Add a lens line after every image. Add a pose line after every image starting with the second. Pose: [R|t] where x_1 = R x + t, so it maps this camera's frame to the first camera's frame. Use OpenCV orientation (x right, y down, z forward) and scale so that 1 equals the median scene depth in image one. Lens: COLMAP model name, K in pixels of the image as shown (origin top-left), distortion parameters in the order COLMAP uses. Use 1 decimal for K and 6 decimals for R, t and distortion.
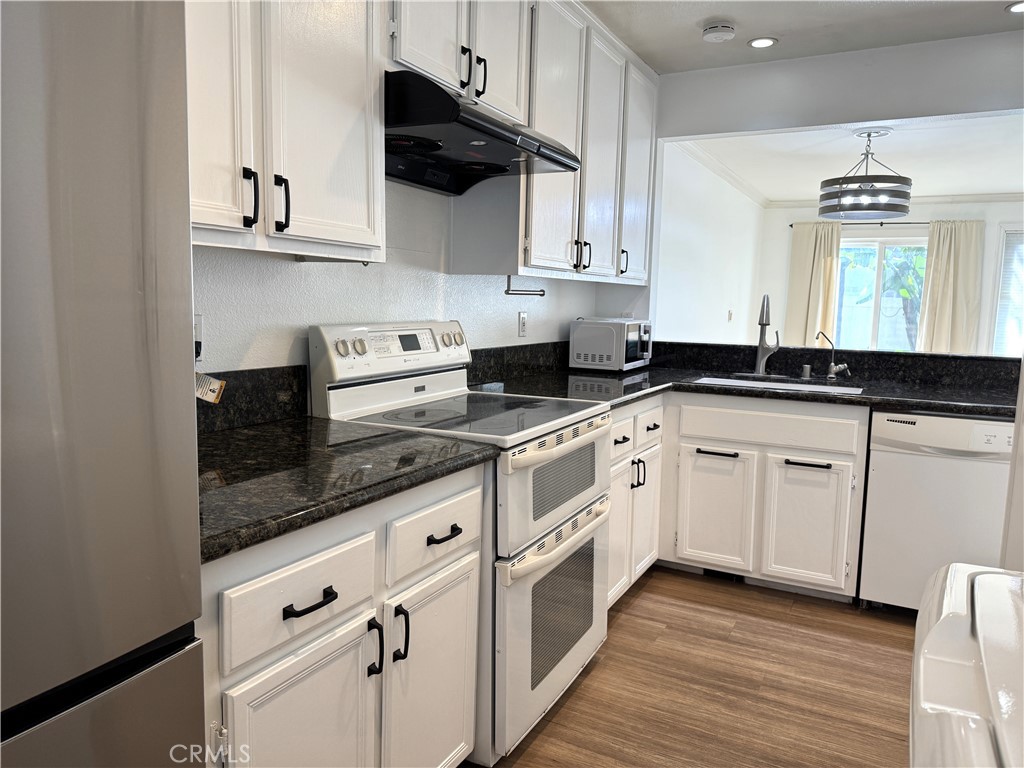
lens RADIAL K [[709.0, 0, 510.5], [0, 709.0, 374.5], [0, 0, 1]] dist [0.003135, -0.001302]
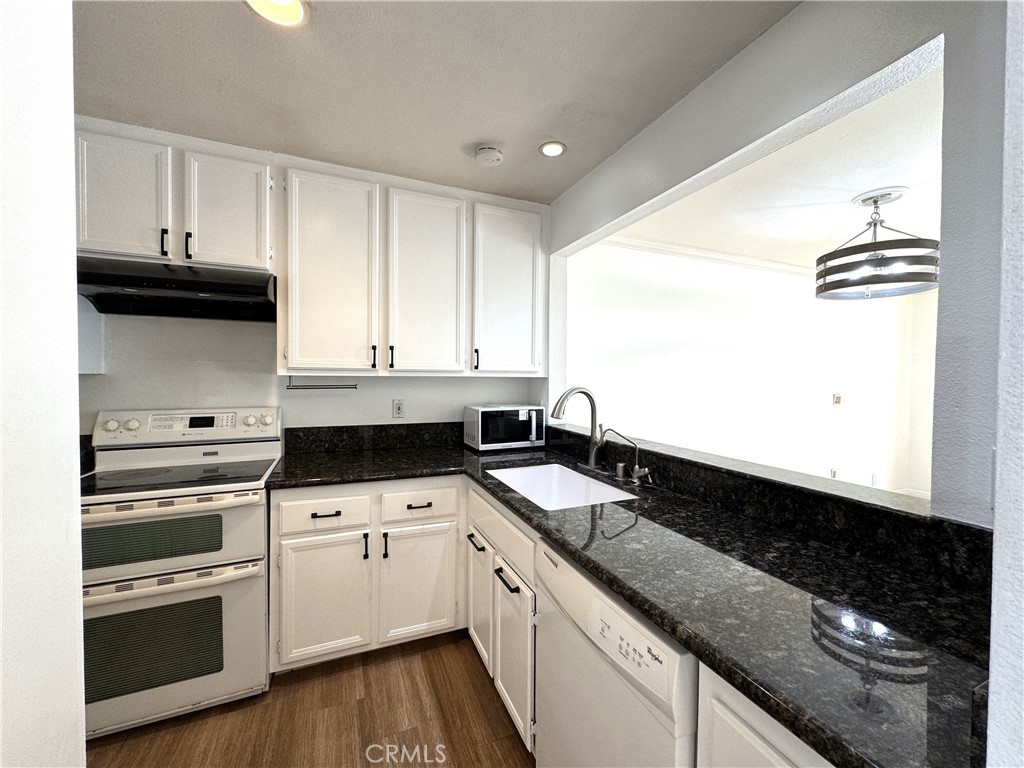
lens RADIAL K [[410.6, 0, 512.9], [0, 410.6, 385.1], [0, 0, 1]] dist [-0.001270, -0.000019]
pose [[0.786831, -0.001167, -0.617168, 0.702712], [-0.055936, 0.995748, -0.073197, -0.074546], [0.614629, 0.092115, 0.783420, 0.550513]]
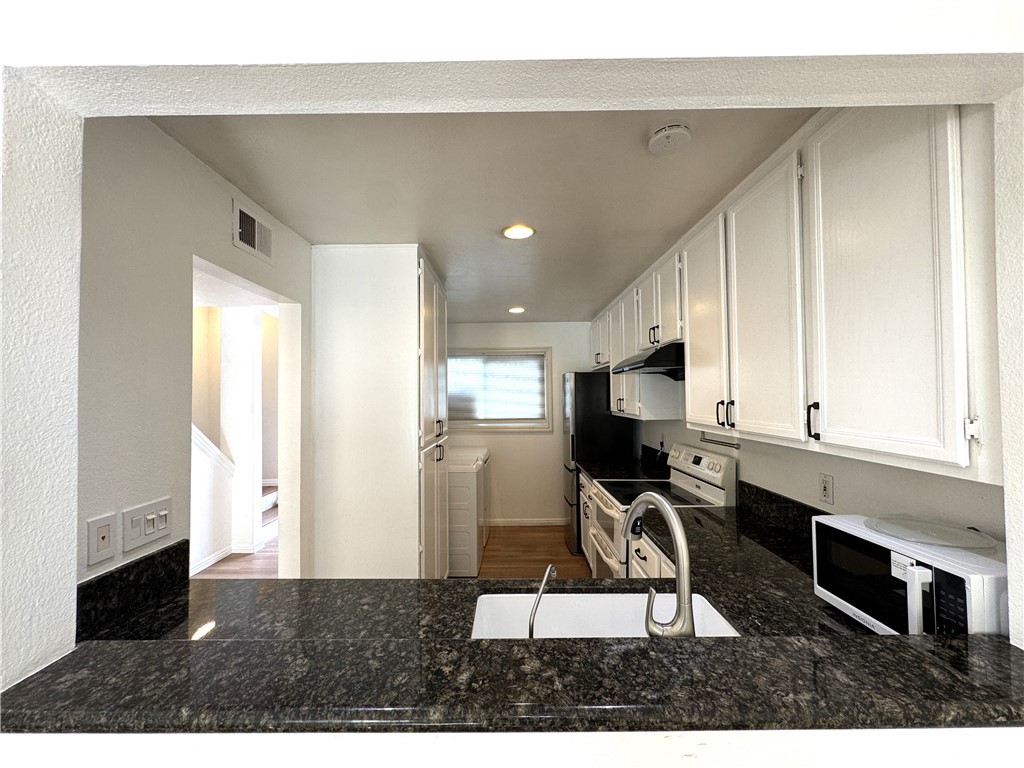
lens RADIAL K [[410.6, 0, 512.9], [0, 410.6, 385.1], [0, 0, 1]] dist [-0.001270, -0.000019]
pose [[-0.875158, -0.022413, -0.483319, 0.644401], [-0.056012, 0.996903, 0.055194, -0.217737], [0.480585, 0.075375, -0.873703, 1.320362]]
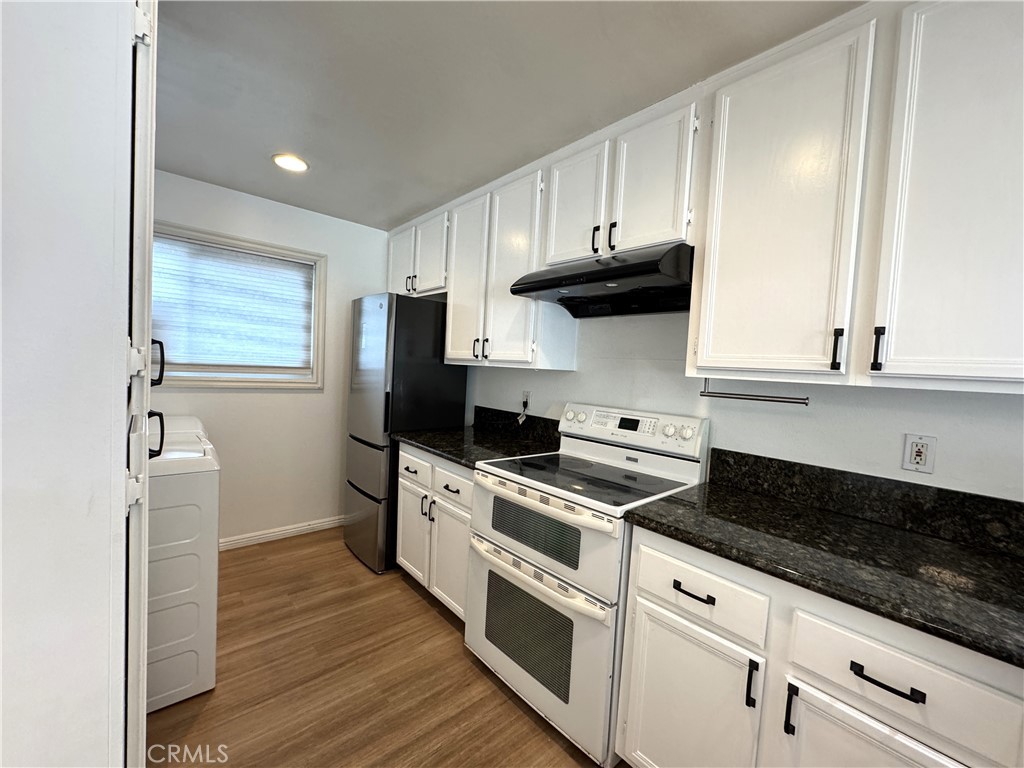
lens RADIAL K [[410.6, 0, 512.9], [0, 410.6, 385.1], [0, 0, 1]] dist [-0.001270, -0.000019]
pose [[-0.337282, 0.003165, -0.941398, 0.543443], [-0.155722, 0.986031, 0.059107, -0.103635], [0.928435, 0.166532, -0.332078, 0.802730]]
